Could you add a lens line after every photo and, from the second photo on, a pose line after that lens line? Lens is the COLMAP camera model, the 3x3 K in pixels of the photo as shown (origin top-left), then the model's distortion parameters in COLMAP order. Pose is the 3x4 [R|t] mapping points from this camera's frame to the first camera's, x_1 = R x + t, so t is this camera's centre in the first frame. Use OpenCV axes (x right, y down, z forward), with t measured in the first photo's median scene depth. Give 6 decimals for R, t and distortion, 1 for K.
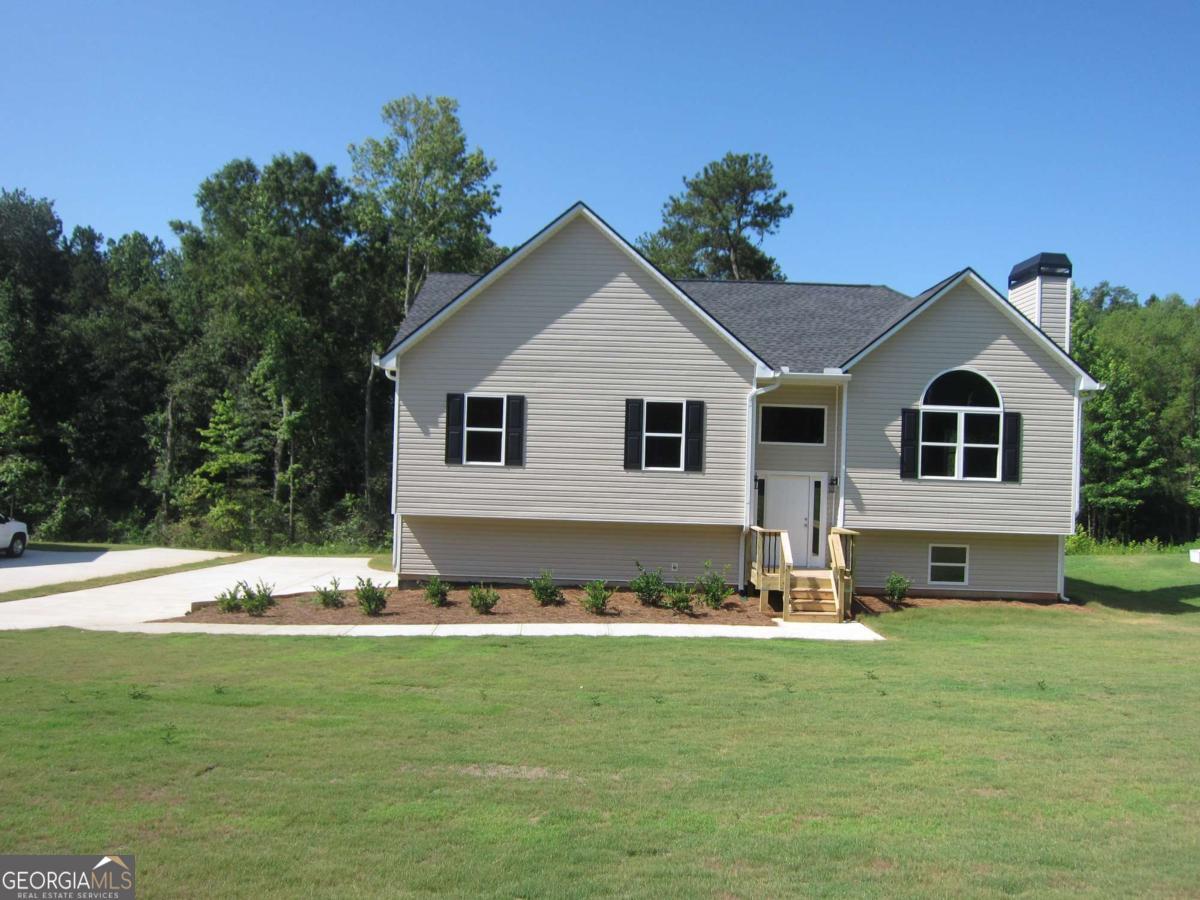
lens RADIAL K [[985.8, 0, 600.0], [0, 985.8, 450.0], [0, 0, 1]] dist [-0.053133, 0.012125]
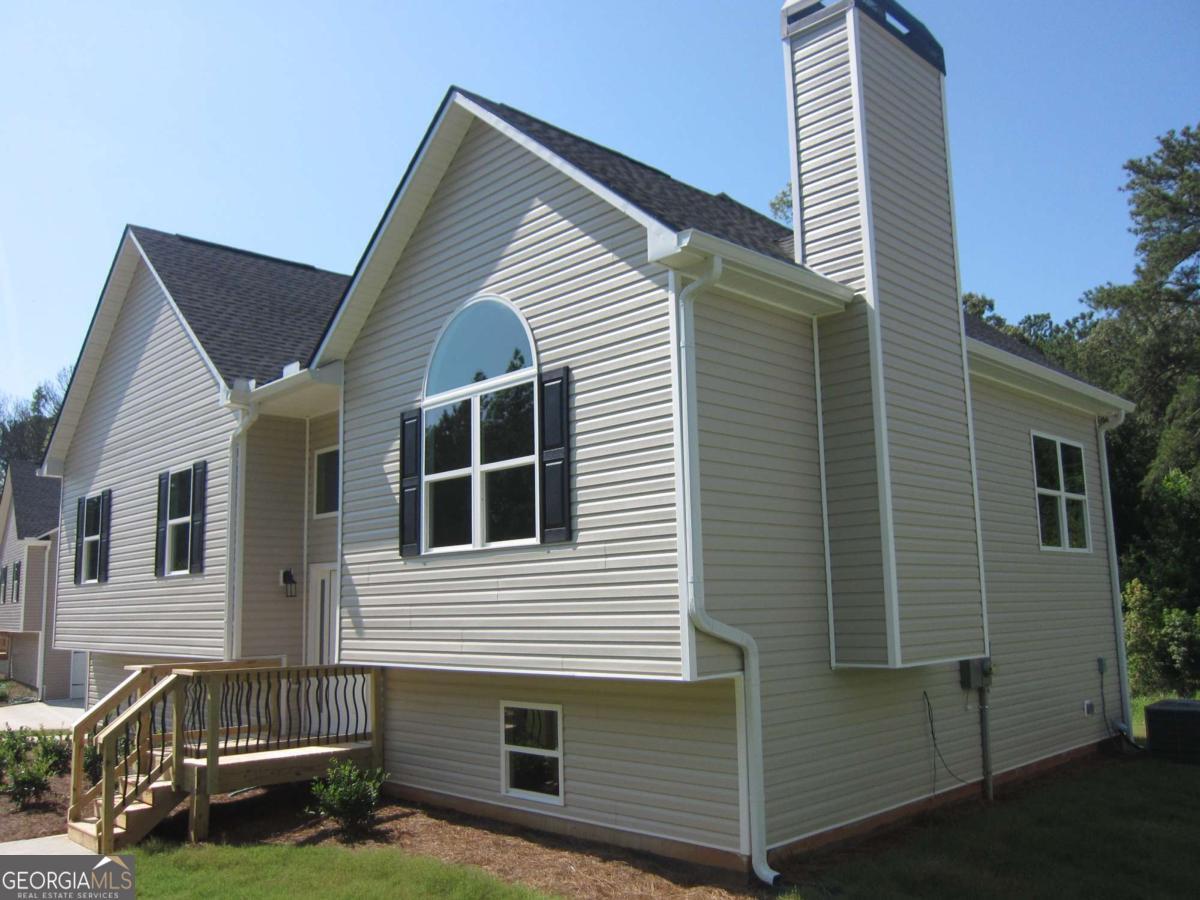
lens RADIAL K [[985.8, 0, 600.0], [0, 985.8, 450.0], [0, 0, 1]] dist [-0.053133, 0.012125]
pose [[0.705793, -0.160051, -0.690101, 0.710140], [0.058685, 0.984005, -0.168196, 0.063203], [0.705983, 0.078213, 0.703897, 0.729397]]
